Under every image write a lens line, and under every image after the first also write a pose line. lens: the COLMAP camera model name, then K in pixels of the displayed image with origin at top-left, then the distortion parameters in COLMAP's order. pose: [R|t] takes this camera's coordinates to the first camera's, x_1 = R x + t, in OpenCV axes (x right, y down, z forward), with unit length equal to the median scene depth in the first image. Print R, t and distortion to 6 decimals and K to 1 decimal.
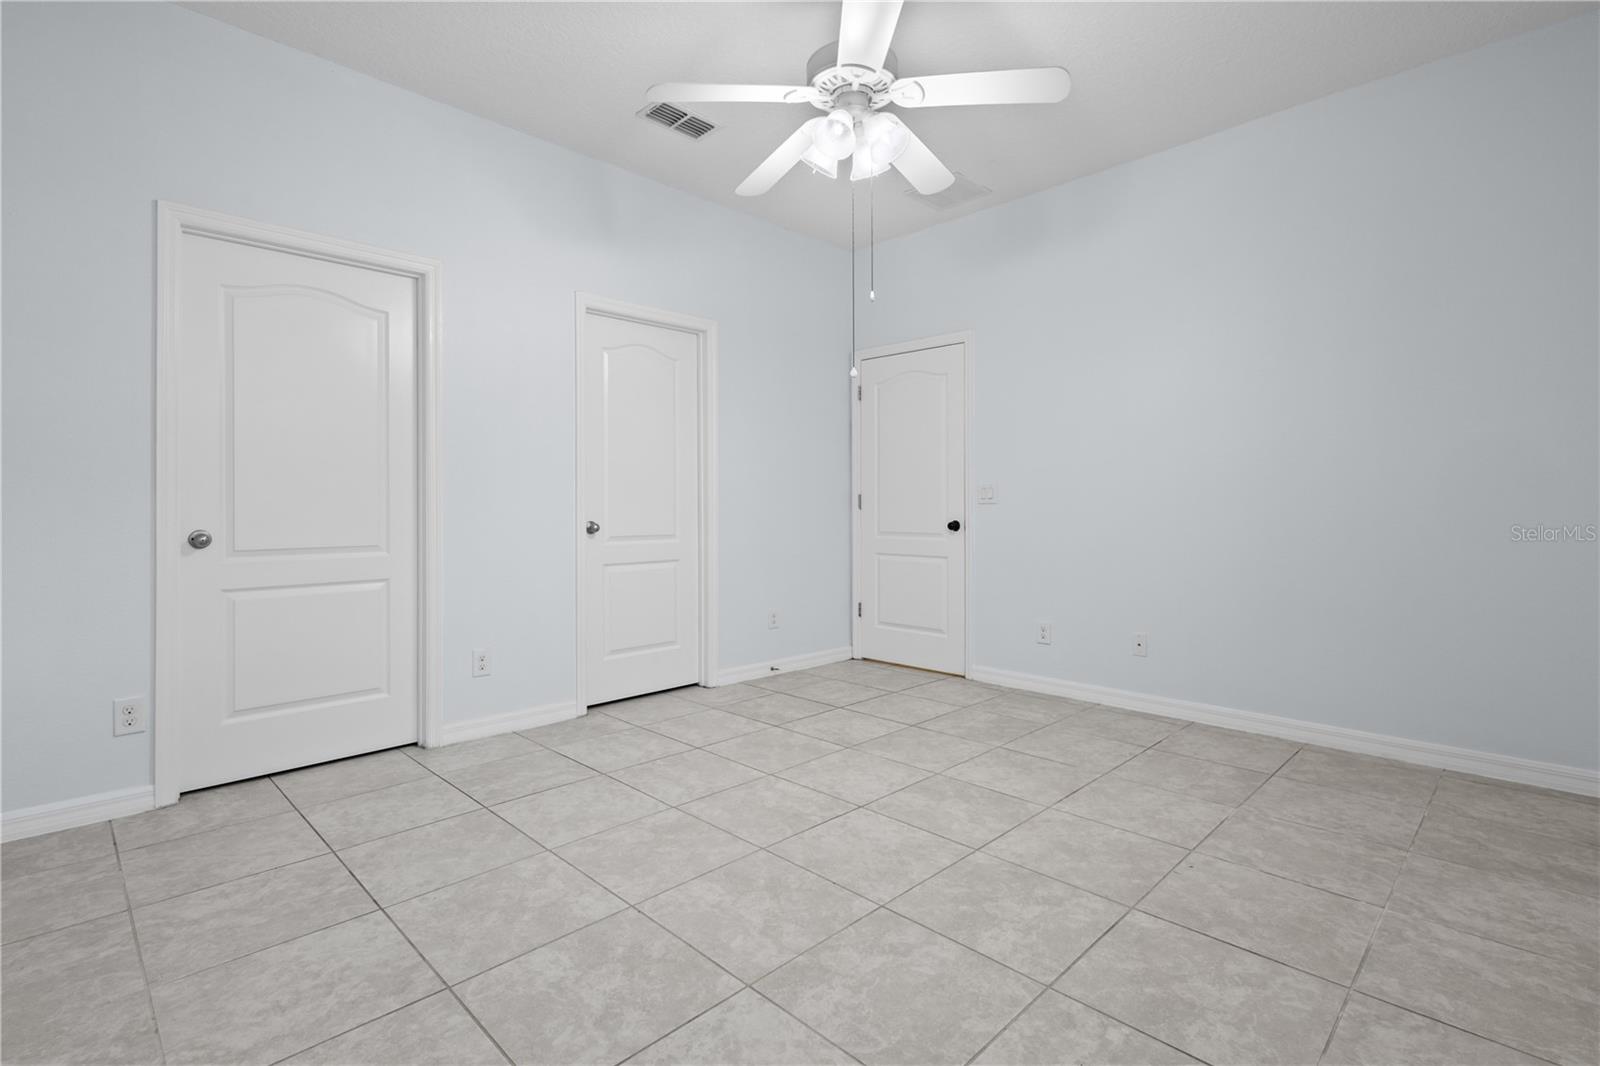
lens RADIAL K [[747.1, 0, 800.4], [0, 747.1, 540.3], [0, 0, 1]] dist [0.003184, -0.000189]
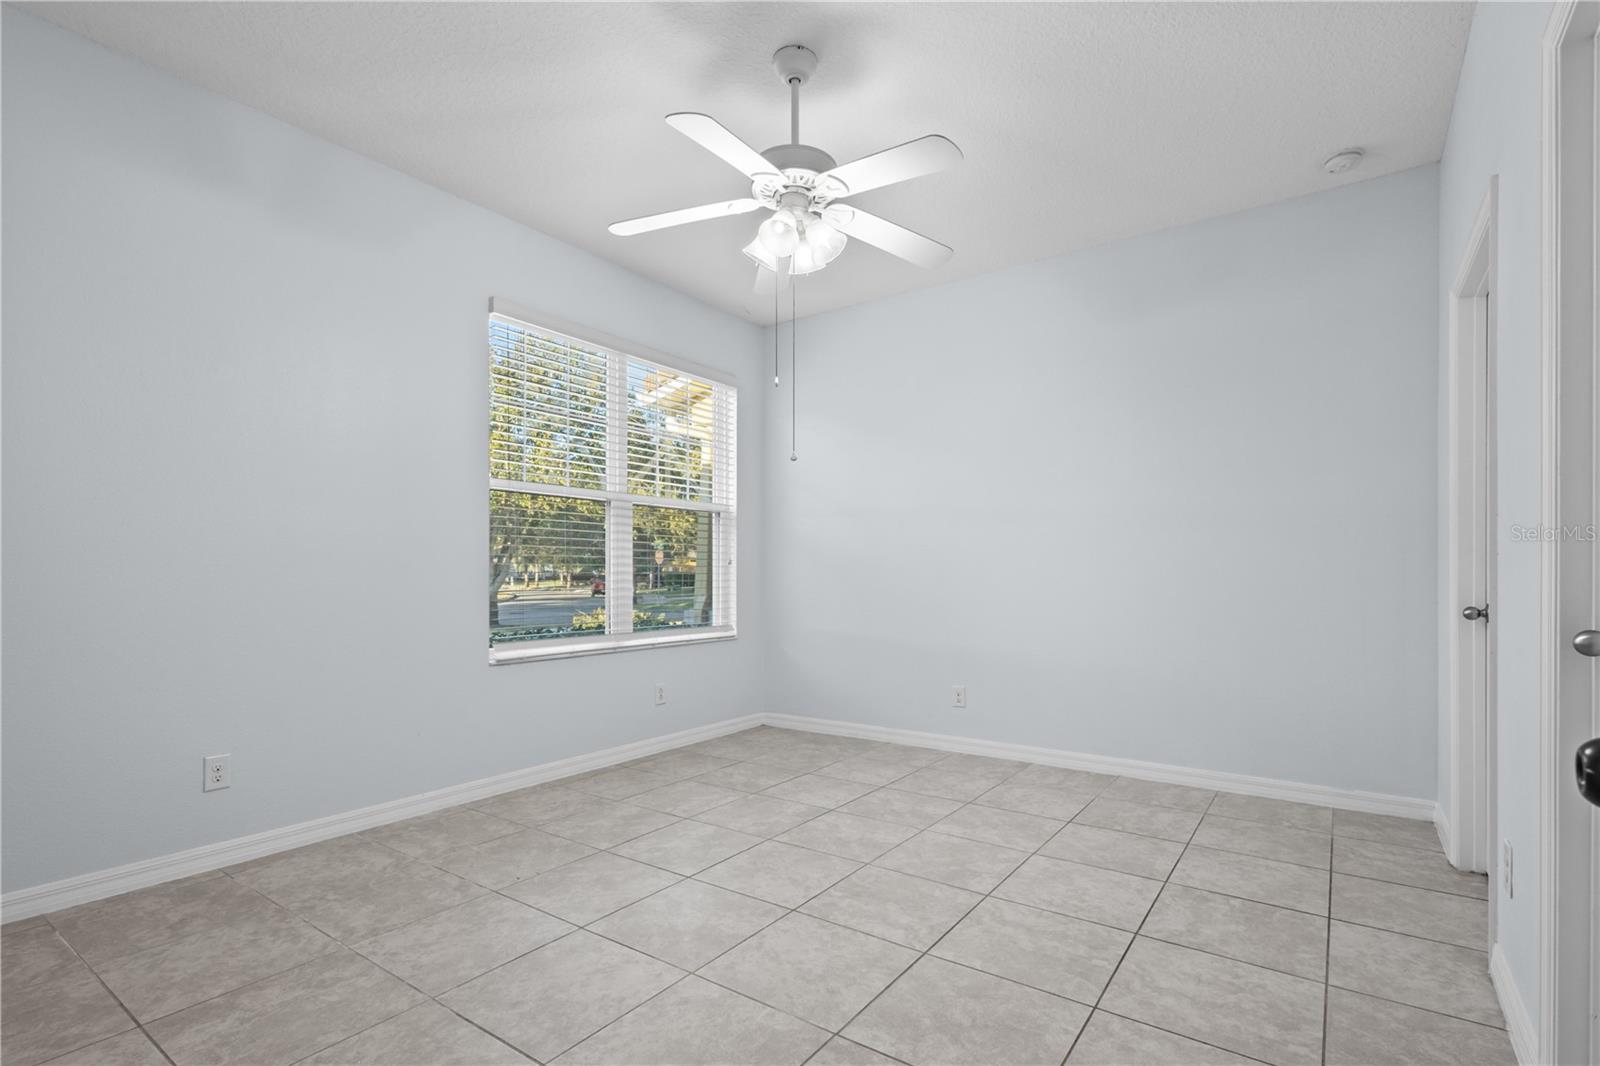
lens RADIAL K [[747.1, 0, 800.0], [0, 747.1, 535.4], [0, 0, 1]] dist [0.003184, -0.000189]
pose [[-0.987677, -0.002875, -0.156478, 0.244294], [-0.001400, 0.999954, -0.009535, -0.105098], [0.156498, -0.009198, -0.987635, 2.141088]]
